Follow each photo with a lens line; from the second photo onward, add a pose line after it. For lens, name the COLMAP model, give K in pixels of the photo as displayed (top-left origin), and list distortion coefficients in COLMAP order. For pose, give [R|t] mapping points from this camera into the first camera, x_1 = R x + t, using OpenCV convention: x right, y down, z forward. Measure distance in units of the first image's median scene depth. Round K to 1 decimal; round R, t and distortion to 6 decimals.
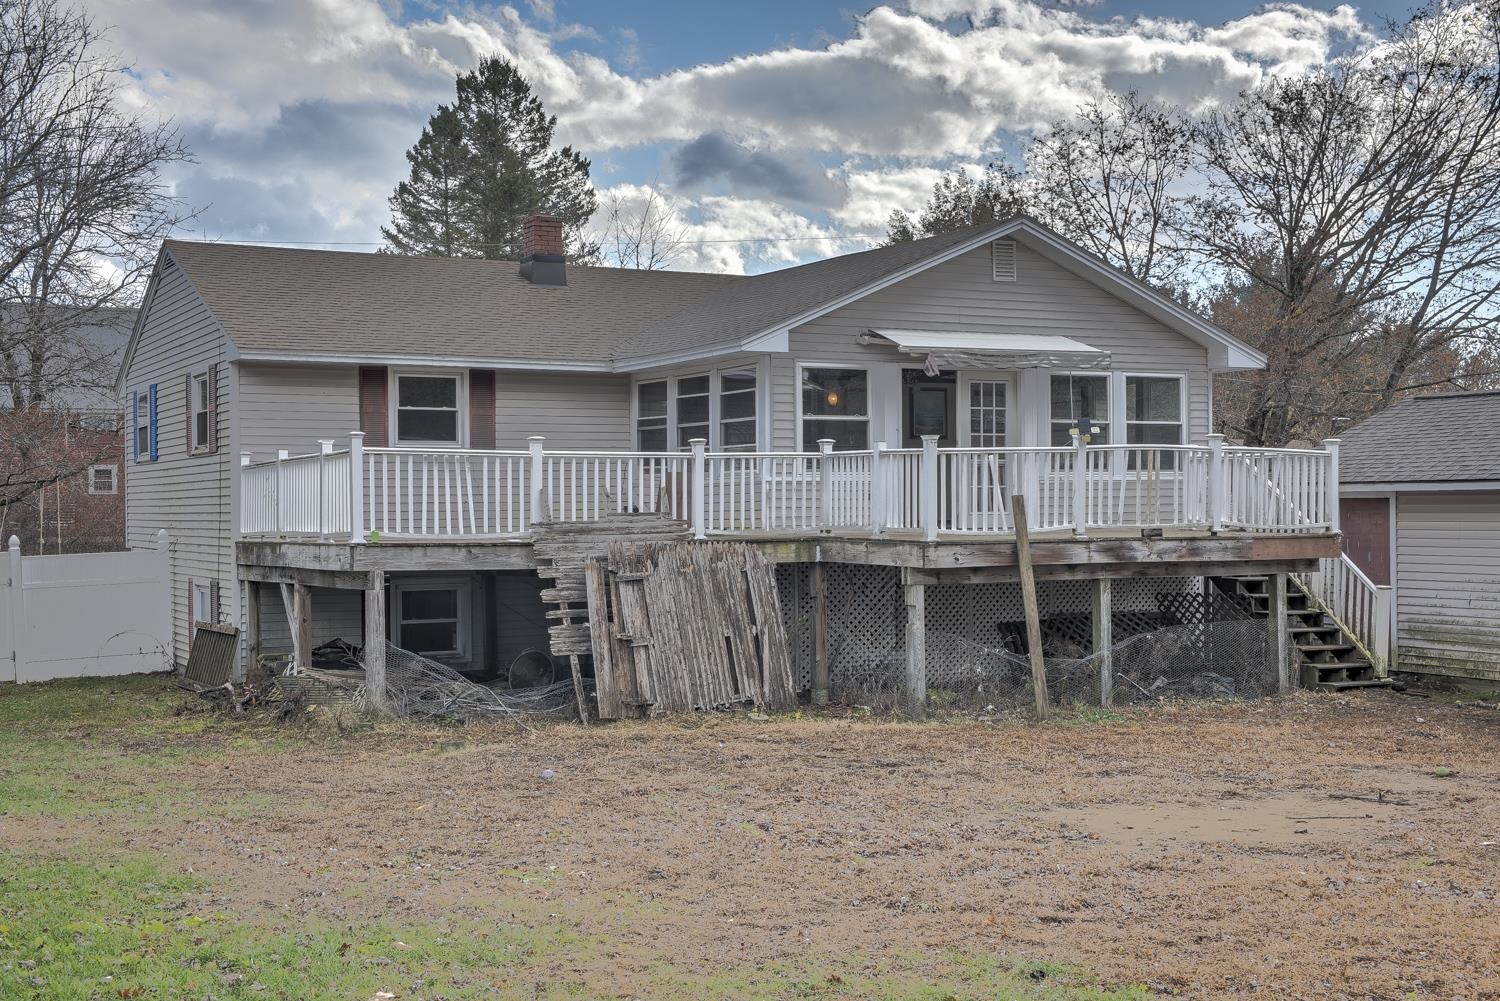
lens RADIAL K [[1855.5, 0, 744.0], [0, 1855.5, 502.6], [0, 0, 1]] dist [0.085526, 0.000000]
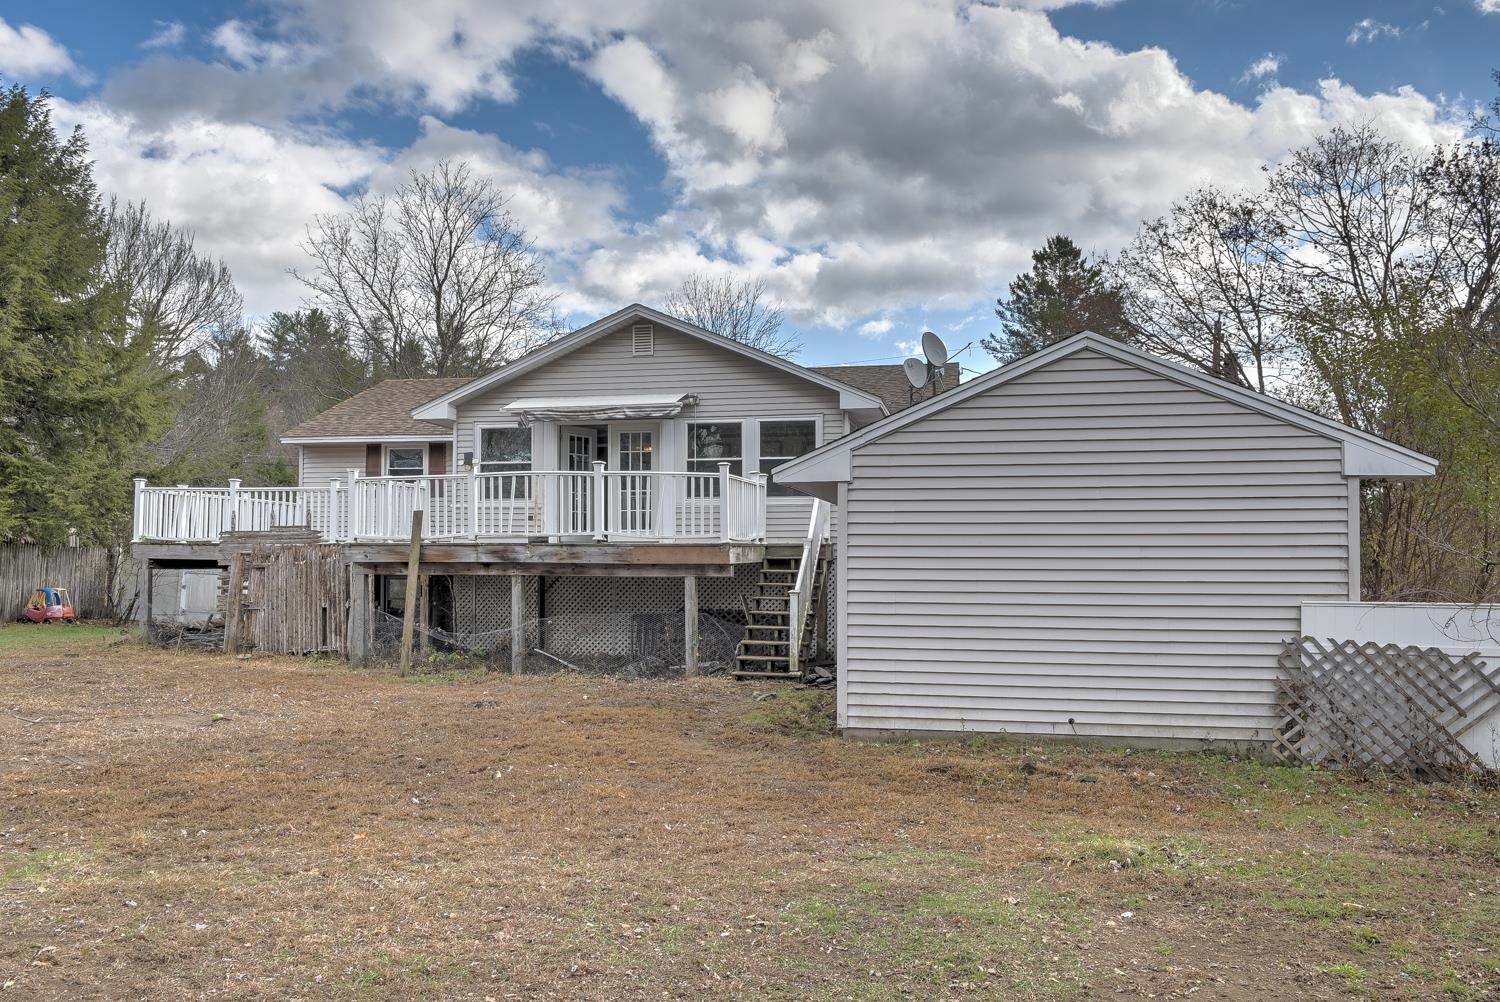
lens RADIAL K [[1174.3, 0, 750.5], [0, 1174.3, 498.8], [0, 0, 1]] dist [-0.014659, -0.002253]
pose [[0.765204, -0.021831, -0.643418, 0.876581], [-0.005599, 0.999161, -0.040561, 0.020372], [0.643764, 0.034640, 0.764440, 0.487711]]
